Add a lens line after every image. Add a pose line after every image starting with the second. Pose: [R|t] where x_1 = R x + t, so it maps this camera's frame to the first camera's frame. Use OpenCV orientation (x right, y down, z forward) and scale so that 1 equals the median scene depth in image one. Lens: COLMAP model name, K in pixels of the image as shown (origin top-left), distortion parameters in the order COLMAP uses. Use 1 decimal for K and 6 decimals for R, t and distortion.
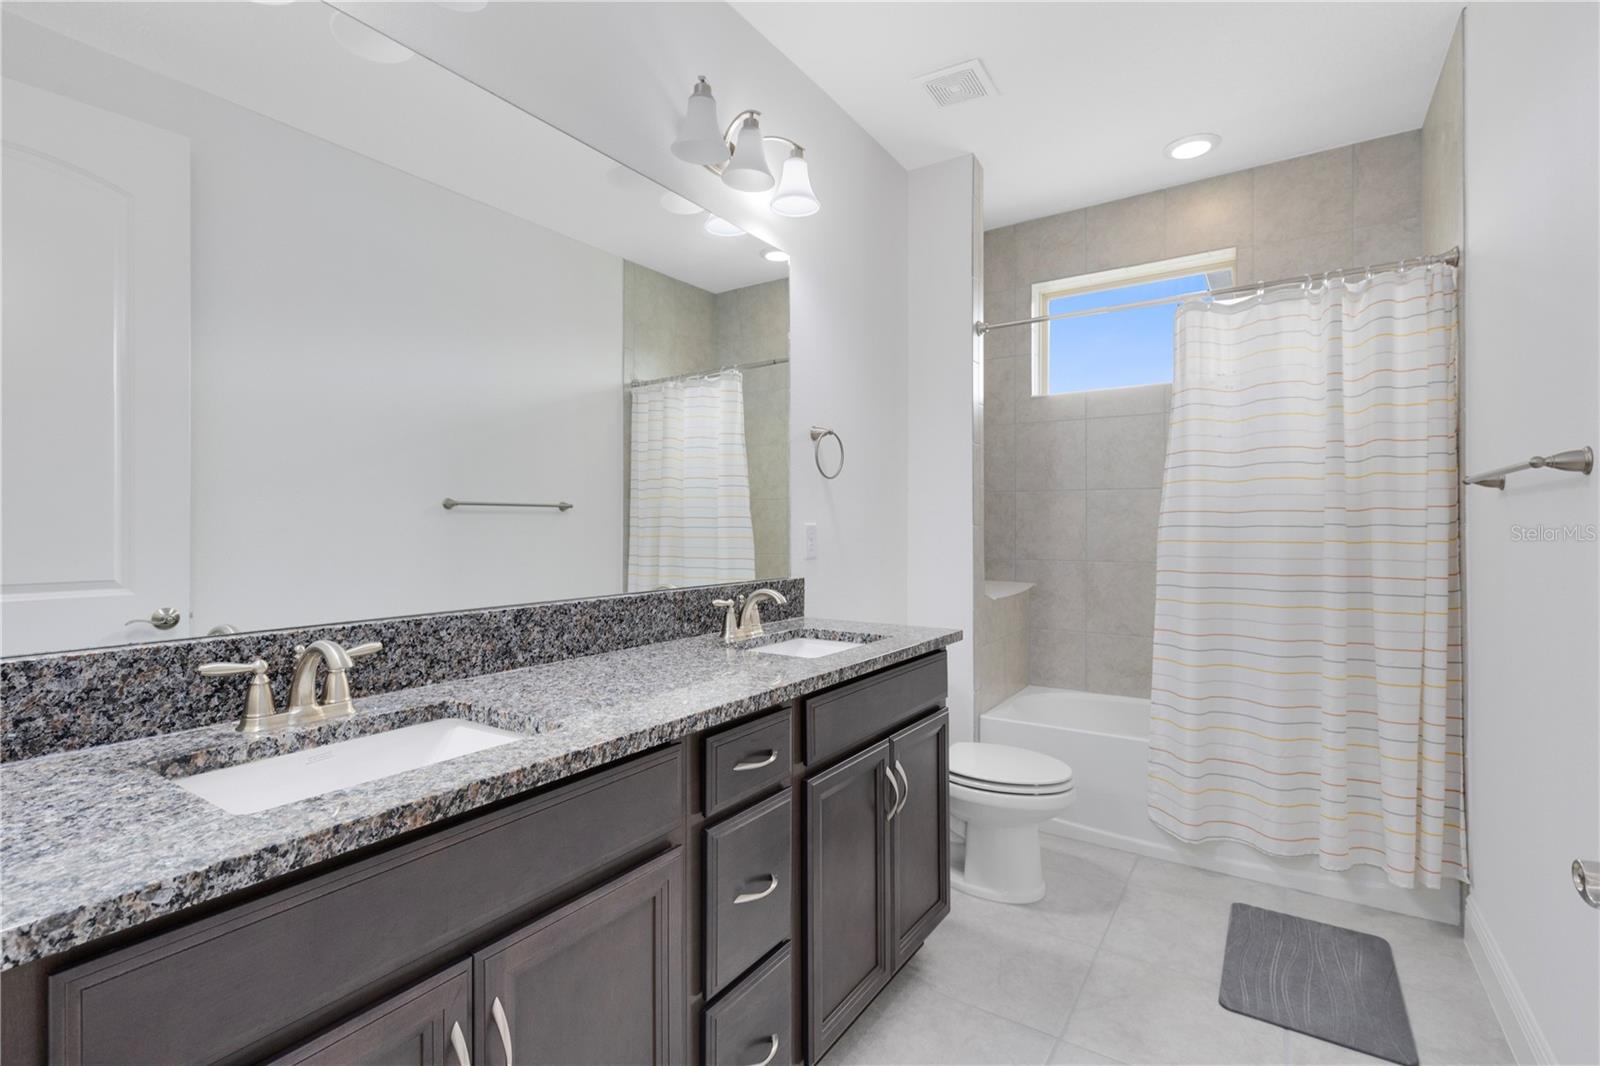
lens RADIAL K [[737.9, 0, 796.0], [0, 737.9, 532.4], [0, 0, 1]] dist [0.004951, 0.000529]
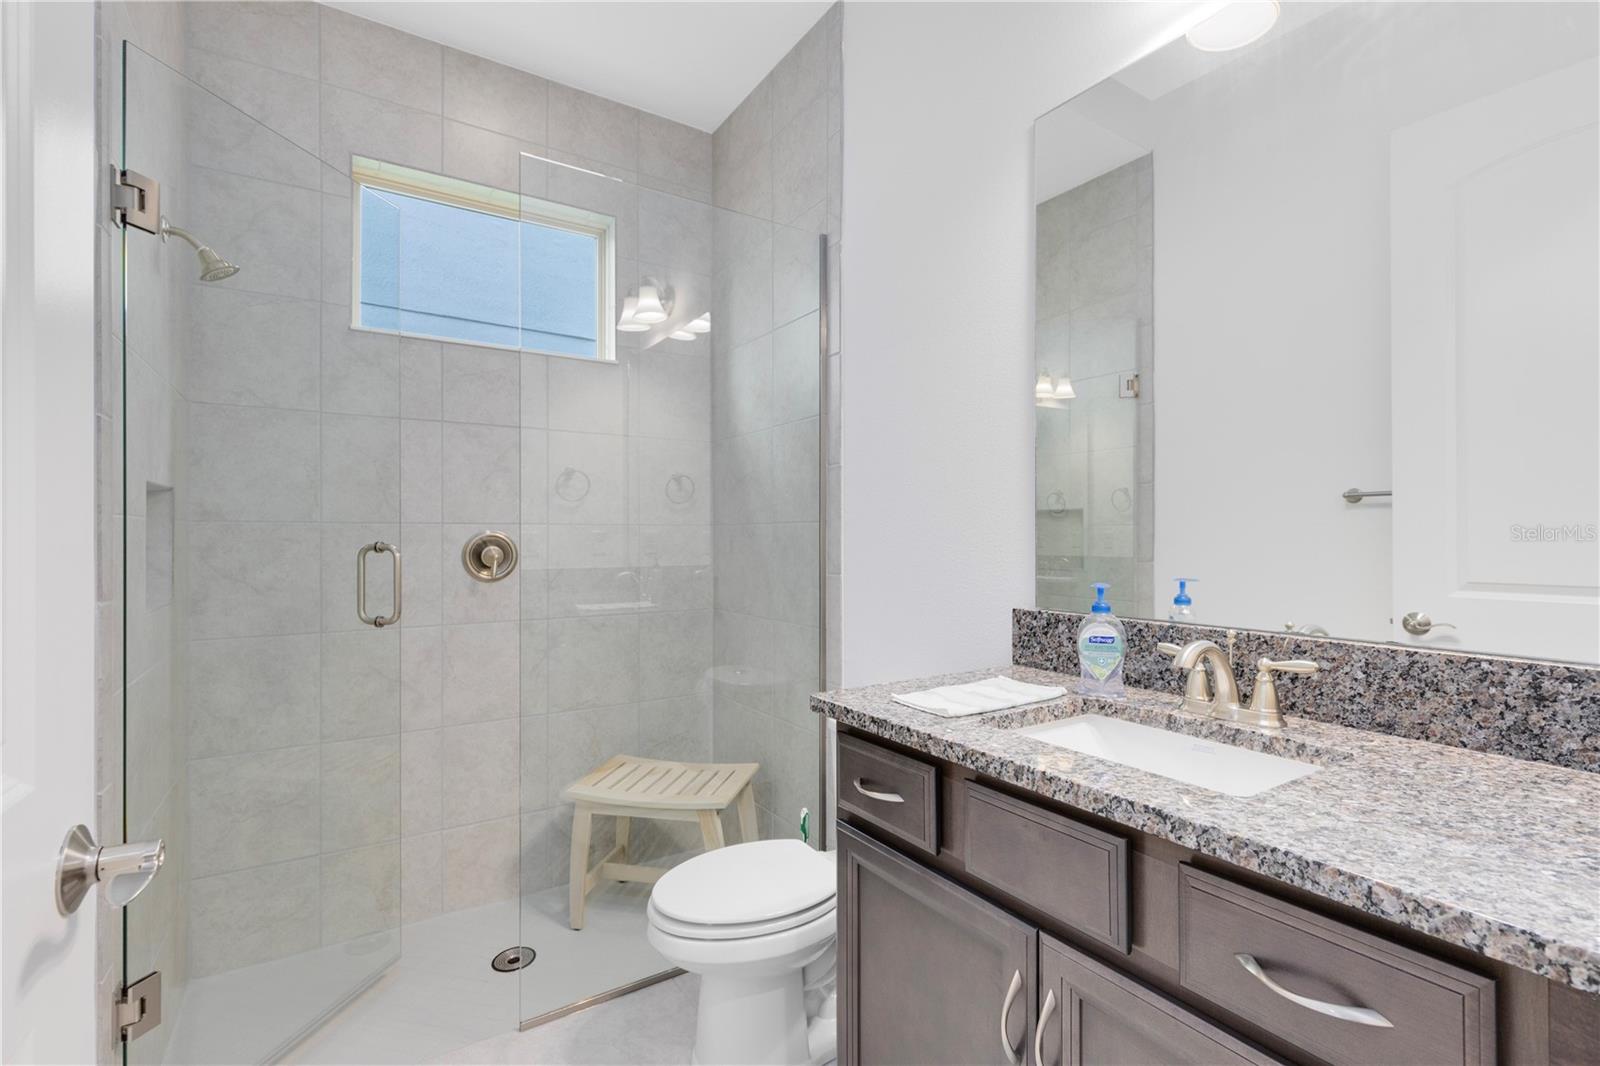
lens RADIAL K [[737.9, 0, 786.5], [0, 737.9, 535.7], [0, 0, 1]] dist [0.004951, 0.000529]
pose [[-0.394008, -0.004575, -0.919096, 0.474056], [-0.006032, 0.999979, -0.002392, 0.008019], [0.919087, 0.004602, -0.394027, 0.759922]]
